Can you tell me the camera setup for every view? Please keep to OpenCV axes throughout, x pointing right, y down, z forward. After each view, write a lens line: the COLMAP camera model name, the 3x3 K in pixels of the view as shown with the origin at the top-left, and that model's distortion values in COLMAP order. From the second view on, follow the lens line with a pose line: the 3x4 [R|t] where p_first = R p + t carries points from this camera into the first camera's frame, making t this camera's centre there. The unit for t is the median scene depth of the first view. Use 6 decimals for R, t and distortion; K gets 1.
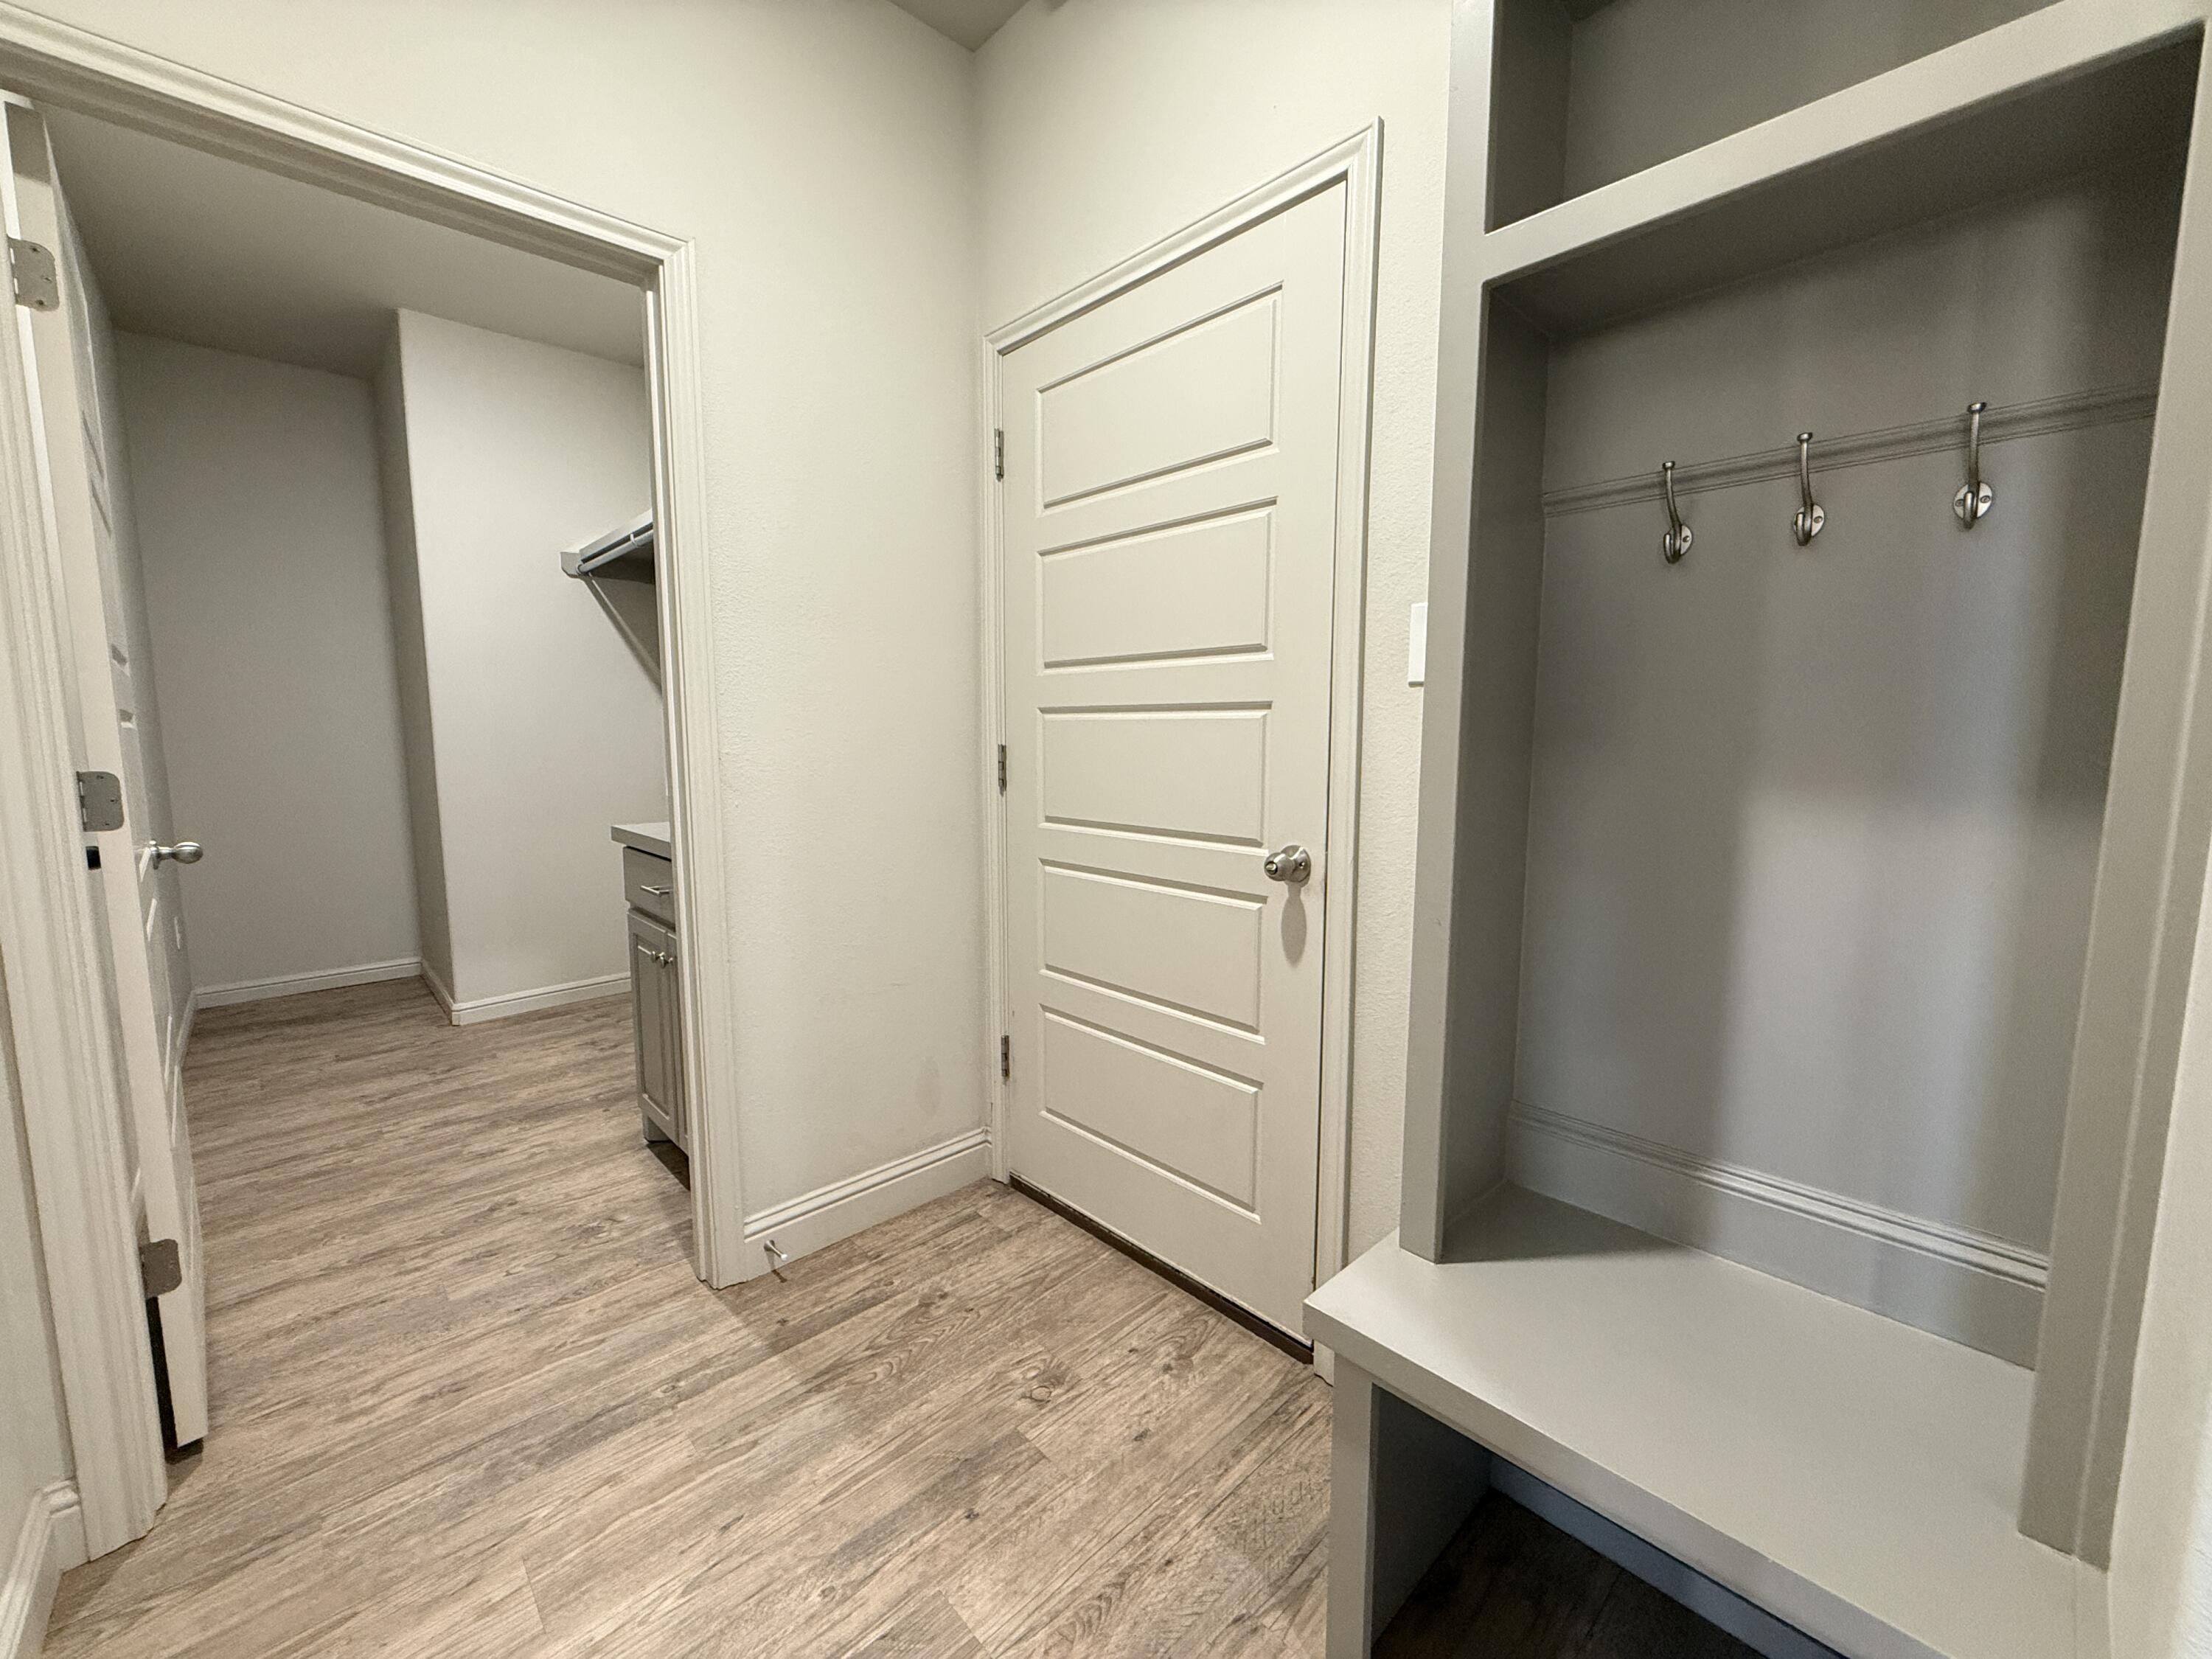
lens RADIAL K [[896.8, 0, 1106.6], [0, 896.8, 825.3], [0, 0, 1]] dist [-0.000188, 0.000743]
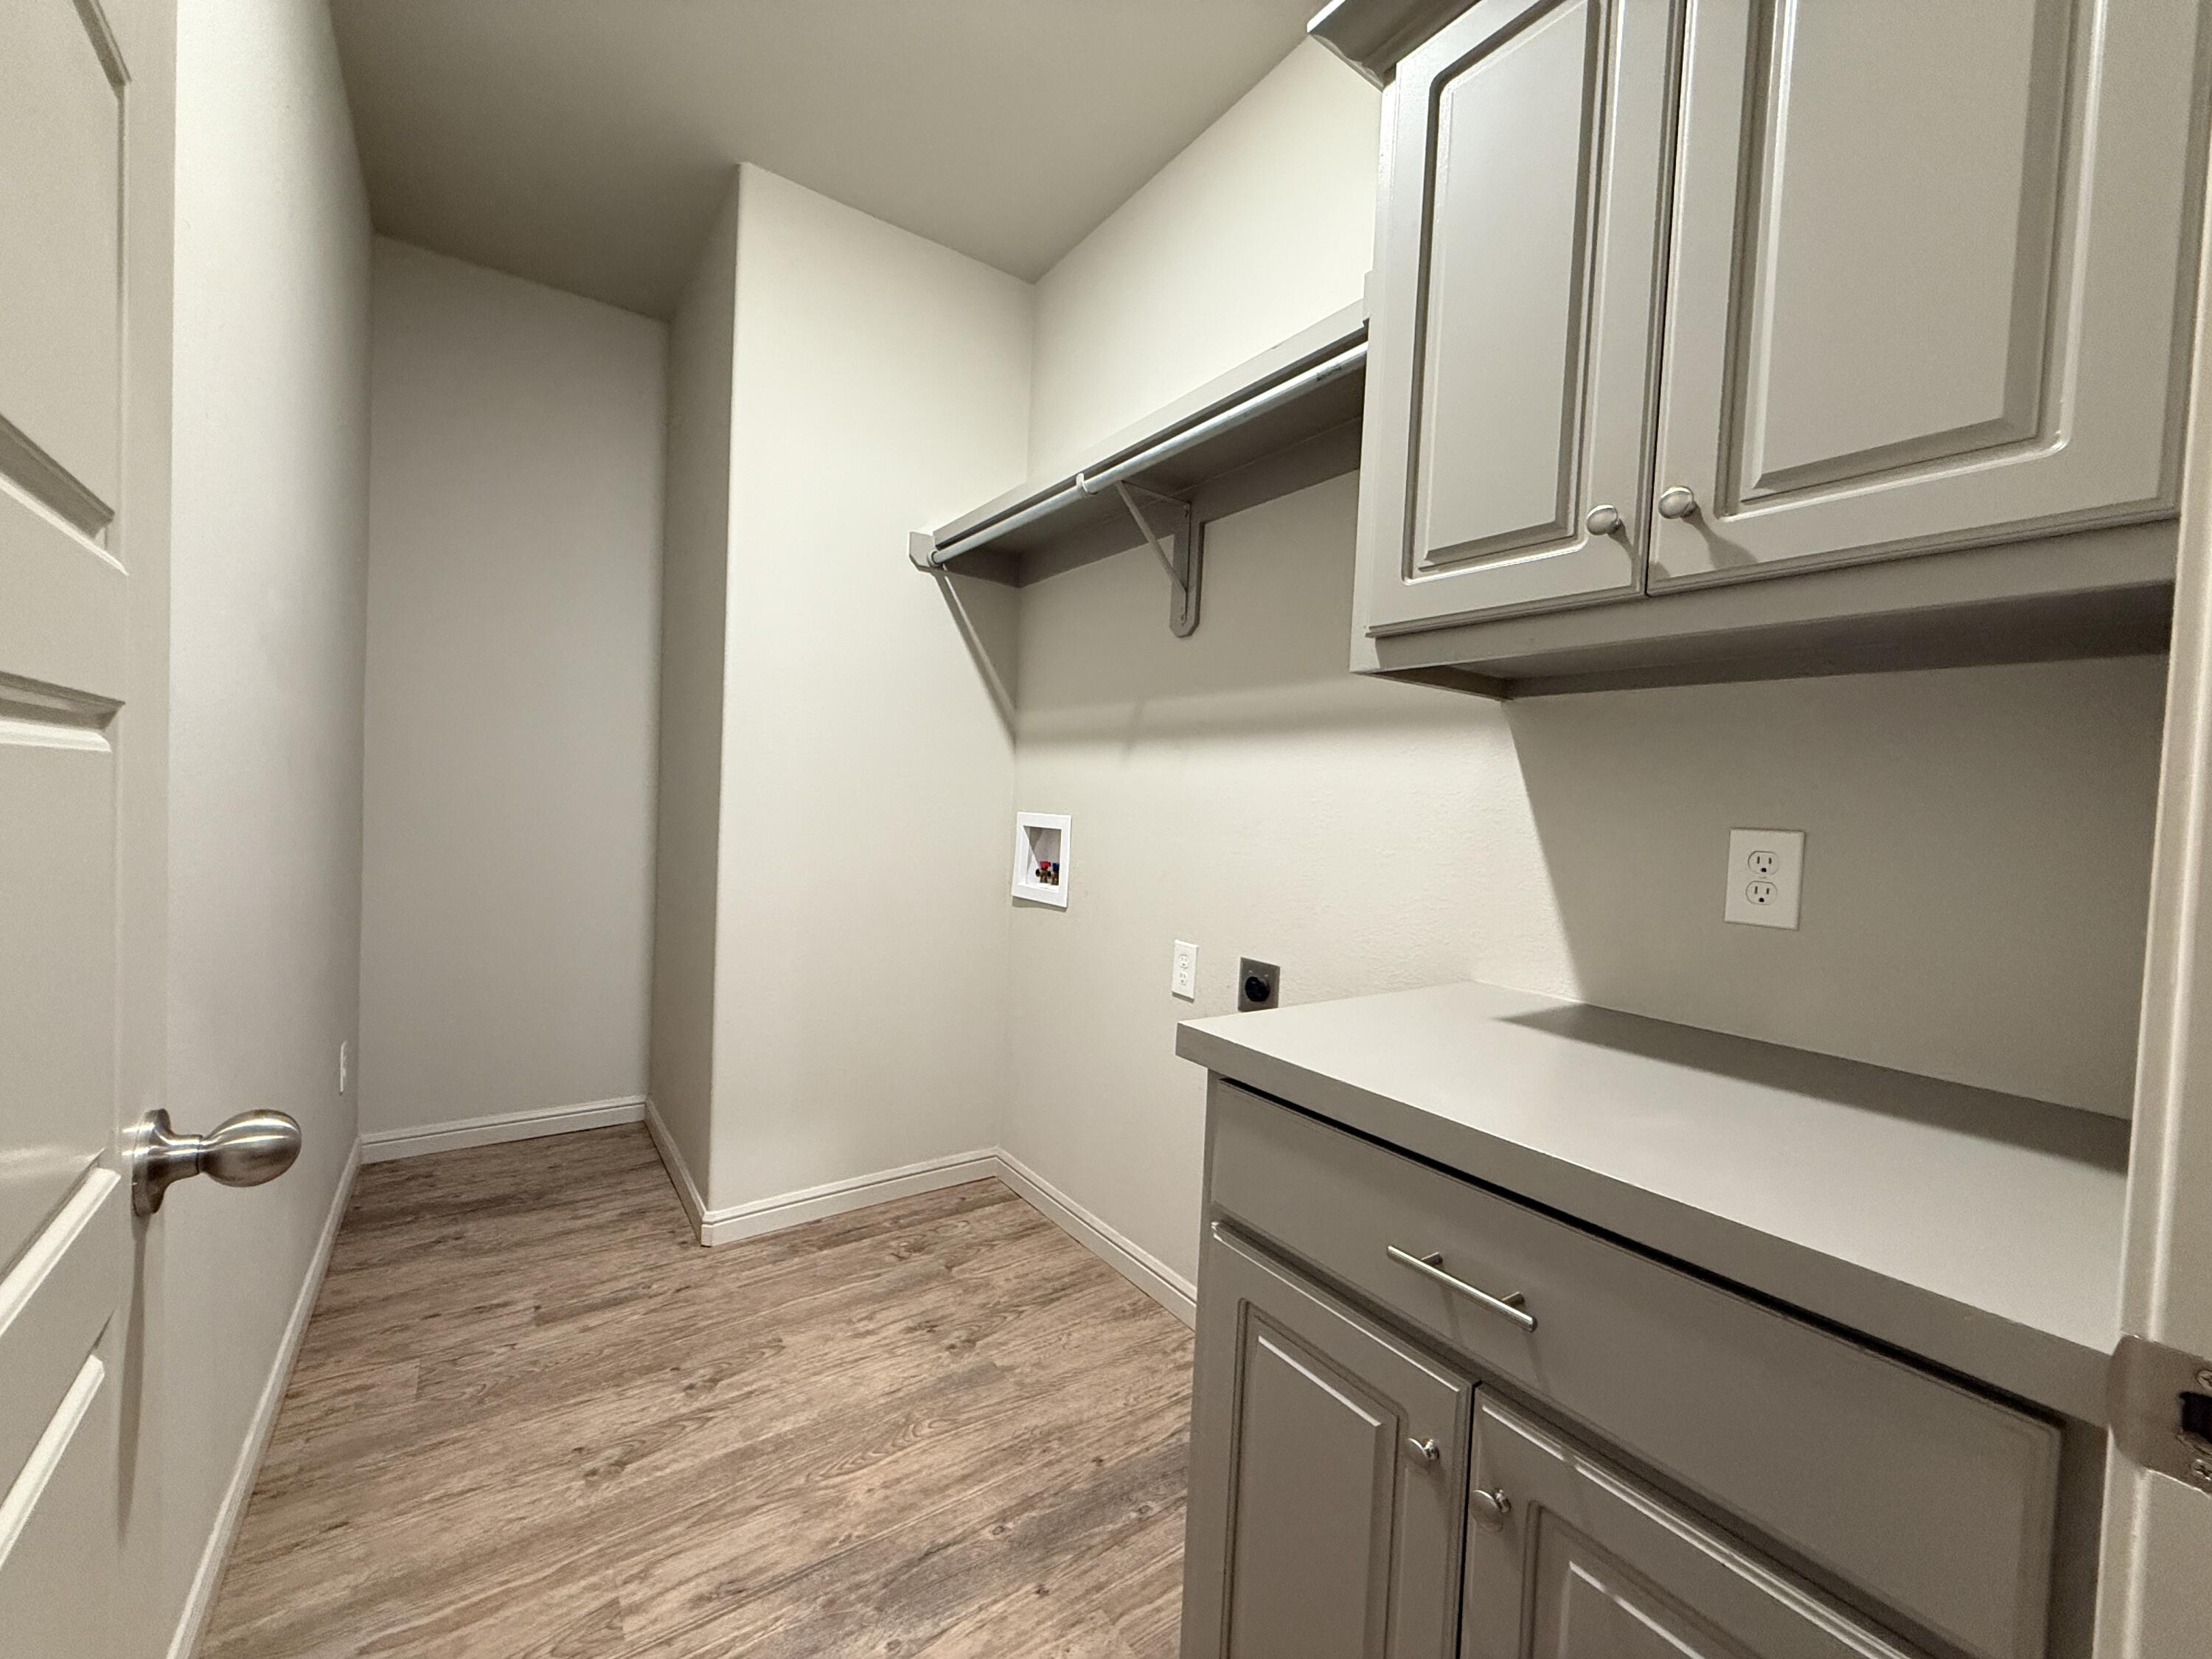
lens RADIAL K [[896.8, 0, 1106.8], [0, 896.8, 830.3], [0, 0, 1]] dist [-0.000188, 0.000743]
pose [[0.988561, 0.050446, -0.142136, -0.379423], [-0.061690, 0.995210, -0.075842, -0.041408], [0.137629, 0.083743, 0.986937, 0.397397]]
